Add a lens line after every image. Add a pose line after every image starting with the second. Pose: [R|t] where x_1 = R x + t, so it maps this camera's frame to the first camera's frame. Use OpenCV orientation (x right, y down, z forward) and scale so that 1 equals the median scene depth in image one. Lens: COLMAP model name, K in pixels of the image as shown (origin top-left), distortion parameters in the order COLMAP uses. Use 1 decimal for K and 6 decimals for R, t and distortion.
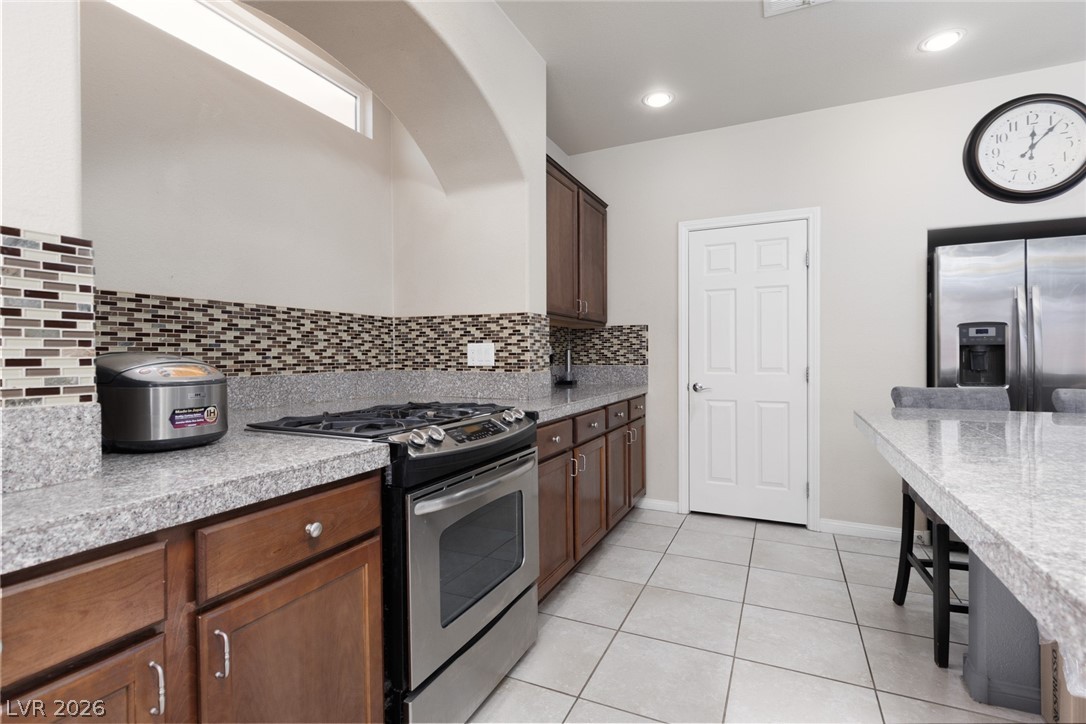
lens RADIAL K [[508.4, 0, 539.8], [0, 508.4, 361.6], [0, 0, 1]] dist [-0.000447, 0.000439]
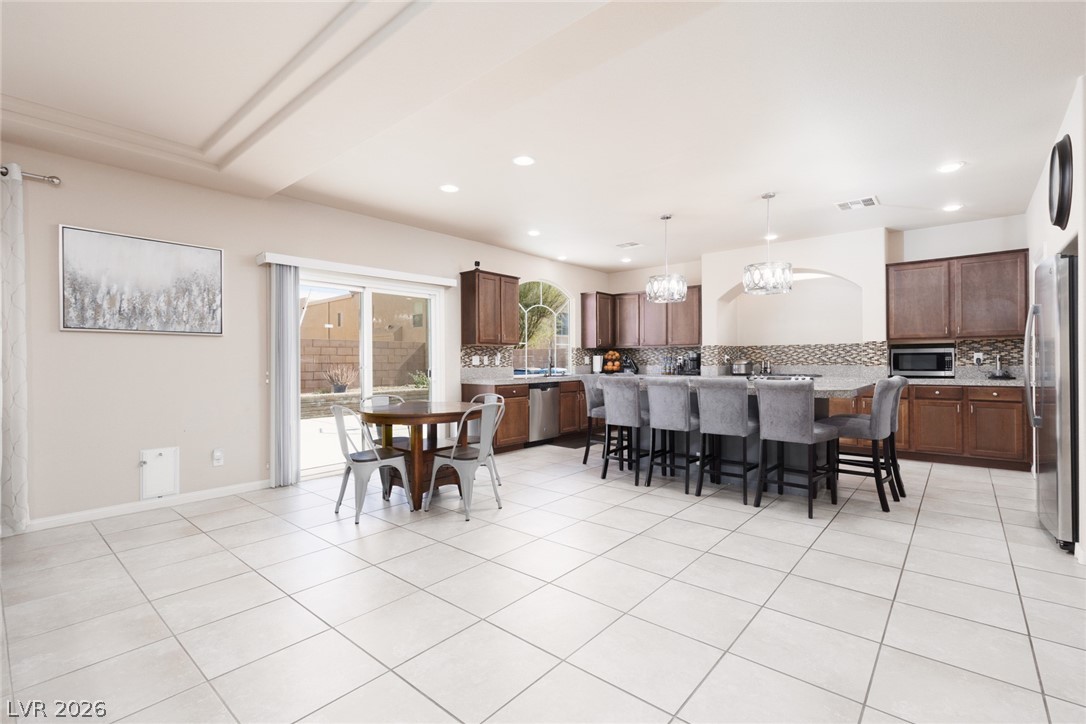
lens RADIAL K [[486.3, 0, 541.6], [0, 486.3, 359.7], [0, 0, 1]] dist [-0.004391, 0.002690]
pose [[-0.266067, 0.001696, -0.963953, 3.138152], [-0.005727, 0.999978, 0.003340, -0.011211], [0.963937, 0.006409, -0.266052, 0.167480]]
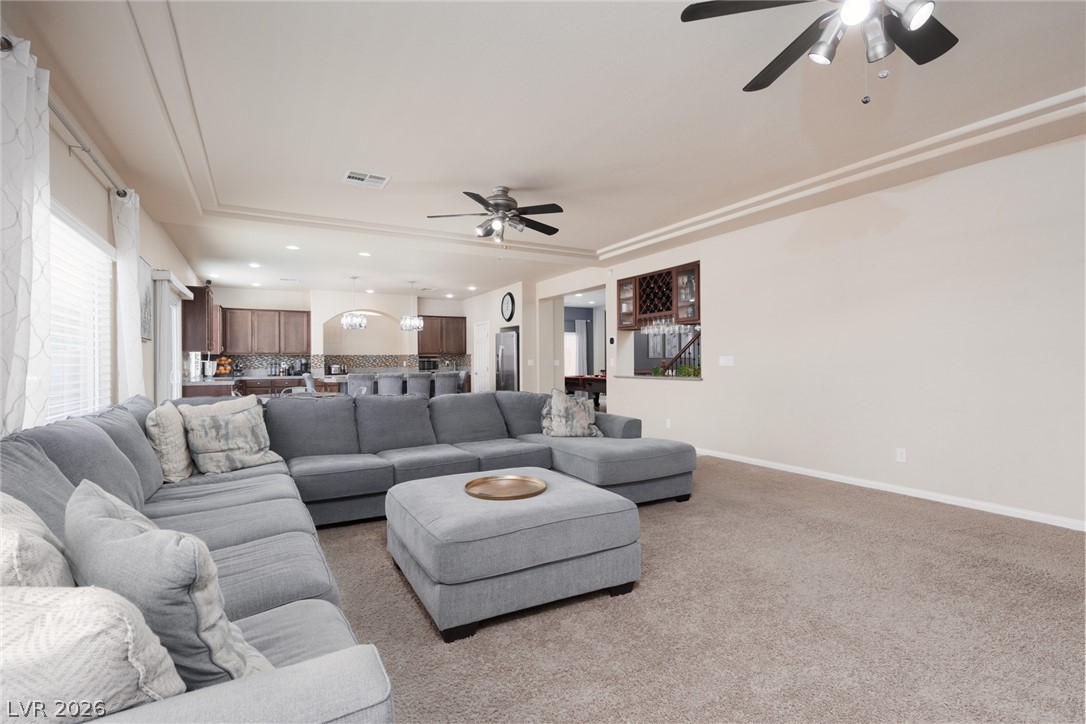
lens RADIAL K [[508.4, 0, 541.0], [0, 508.4, 360.7], [0, 0, 1]] dist [-0.000447, 0.000439]
pose [[0.811756, -0.005712, -0.583969, 4.343686], [-0.001749, 0.999924, -0.012213, 0.015654], [0.583994, 0.010936, 0.811684, -2.417009]]
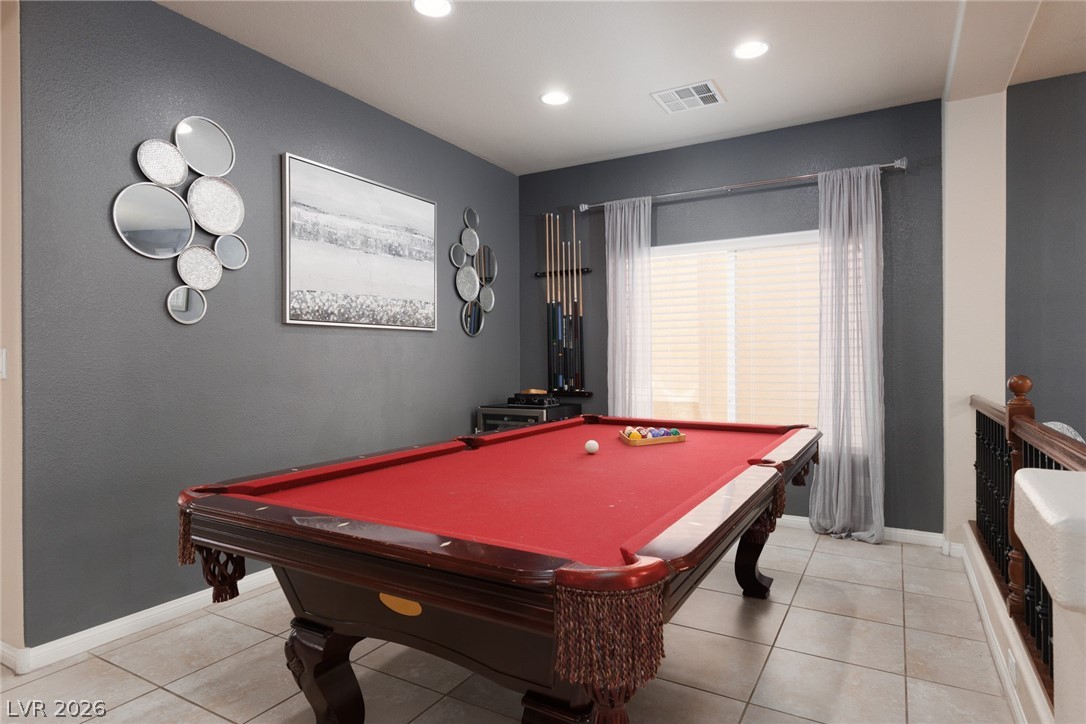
lens RADIAL K [[617.6, 0, 545.0], [0, 617.6, 365.1], [0, 0, 1]] dist [0.004119, -0.000618]
pose [[-0.096571, 0.015441, -0.995206, 2.757393], [-0.009653, 0.999818, 0.016449, -0.048171], [0.995279, 0.011195, -0.096405, 2.627976]]
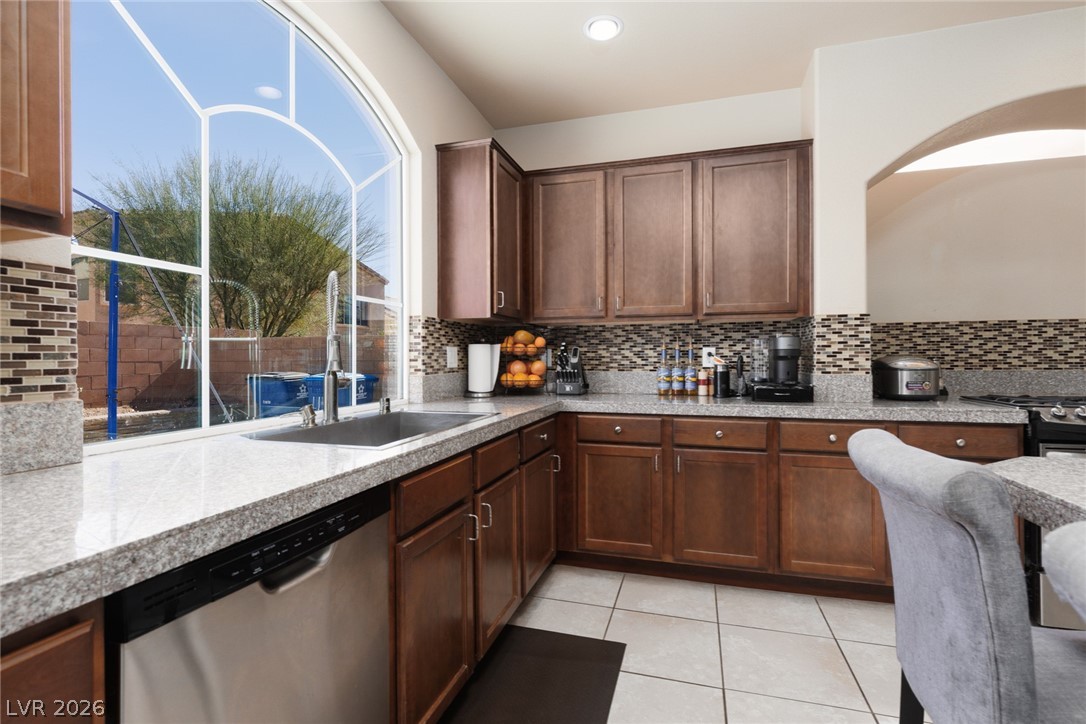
lens RADIAL K [[508.4, 0, 554.5], [0, 508.4, 358.9], [0, 0, 1]] dist [-0.000447, 0.000439]
pose [[0.168711, 0.003832, -0.985658, 0.653404], [-0.007874, 0.999966, 0.002540, 0.002189], [0.985634, 0.007333, 0.168736, -0.480354]]
